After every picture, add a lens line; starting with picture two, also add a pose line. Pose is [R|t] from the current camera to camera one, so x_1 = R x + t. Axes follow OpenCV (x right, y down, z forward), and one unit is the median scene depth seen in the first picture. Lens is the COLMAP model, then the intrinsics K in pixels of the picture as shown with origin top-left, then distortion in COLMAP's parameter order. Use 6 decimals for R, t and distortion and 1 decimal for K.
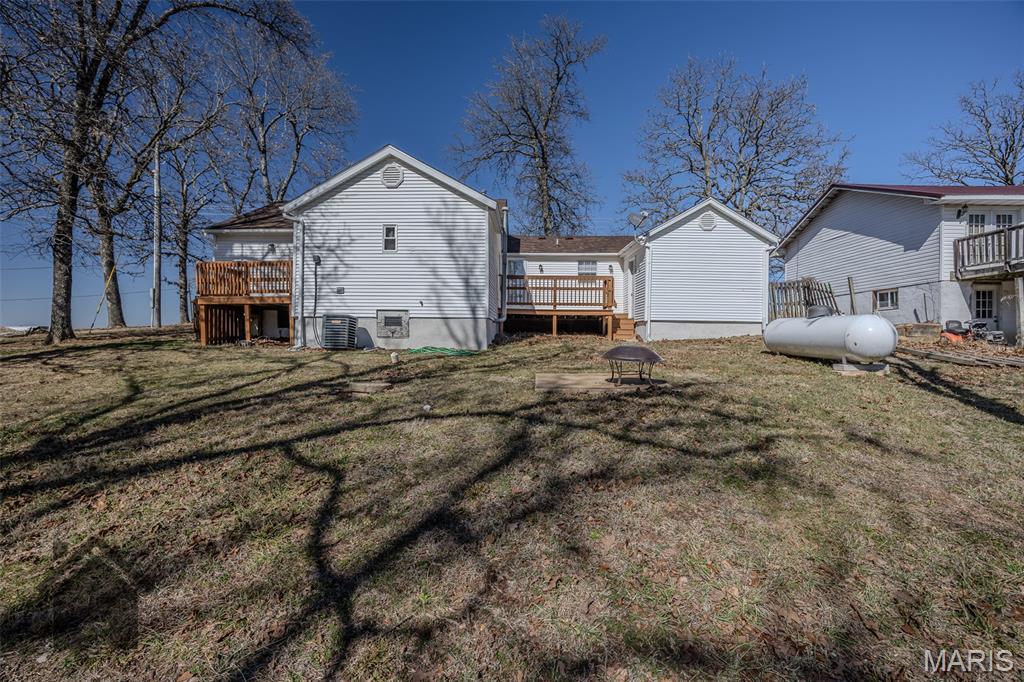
lens RADIAL K [[443.7, 0, 508.2], [0, 443.7, 340.7], [0, 0, 1]] dist [-0.013159, -0.000080]
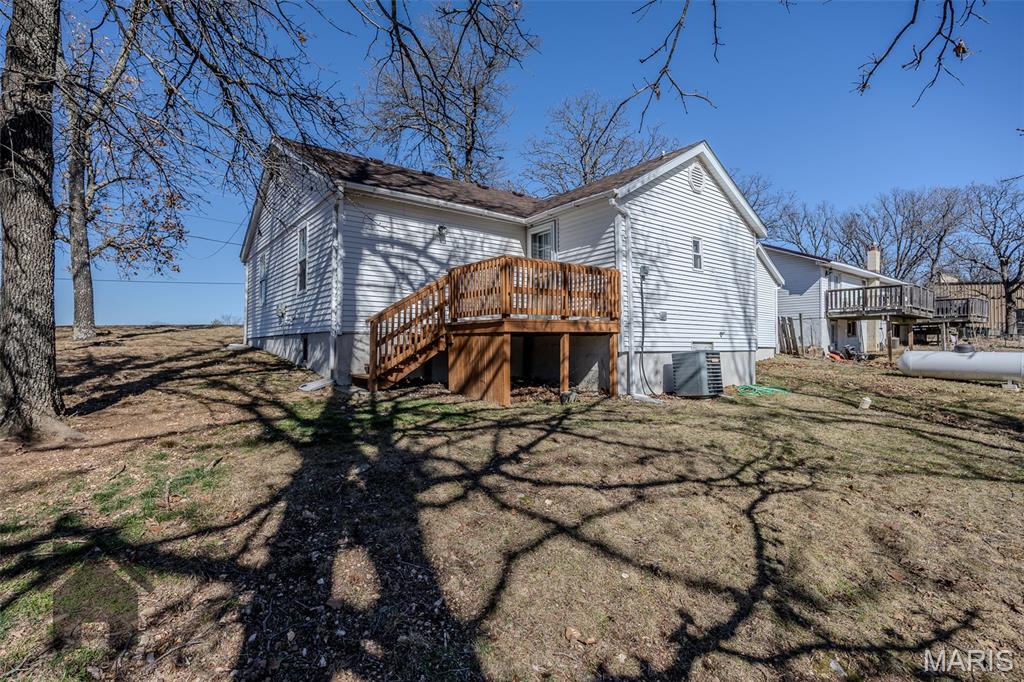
lens RADIAL K [[488.8, 0, 512.5], [0, 488.8, 337.8], [0, 0, 1]] dist [-0.000691, 0.000063]
pose [[0.769606, 0.004478, 0.638504, -1.091683], [0.012916, 0.999662, -0.022578, -0.061120], [-0.638389, 0.025622, 0.769288, 0.524484]]
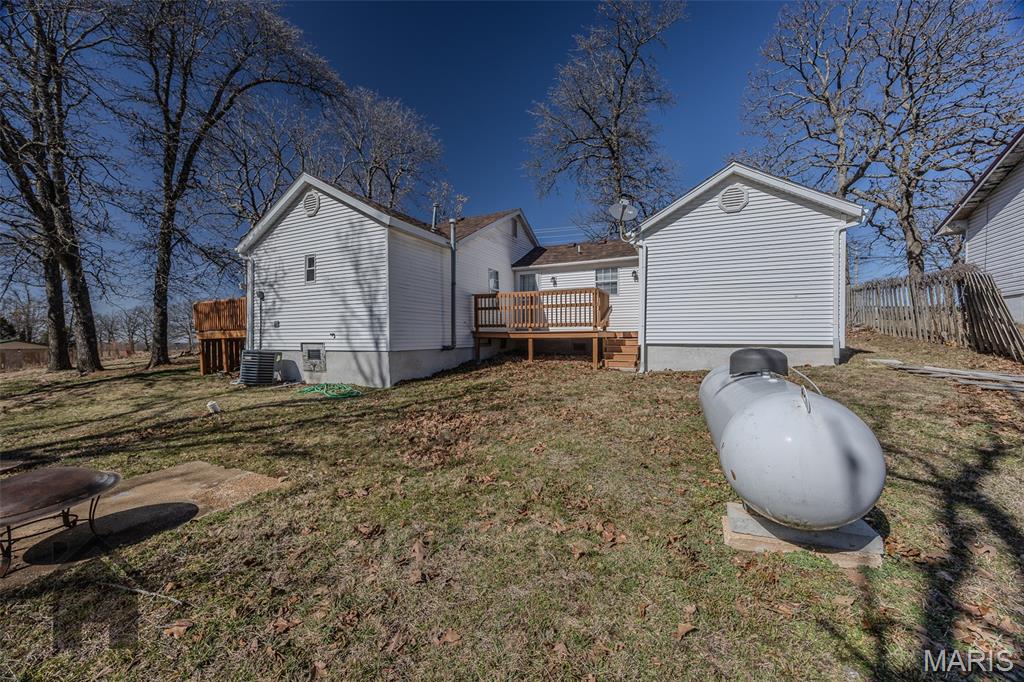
lens RADIAL K [[391.0, 0, 511.3], [0, 391.0, 340.7], [0, 0, 1]] dist [-0.005007, 0.000109]
pose [[0.916542, -0.011947, -0.399760, 0.469829], [0.010767, 0.999929, -0.005197, -0.064499], [0.399793, 0.000459, 0.916605, 0.389946]]
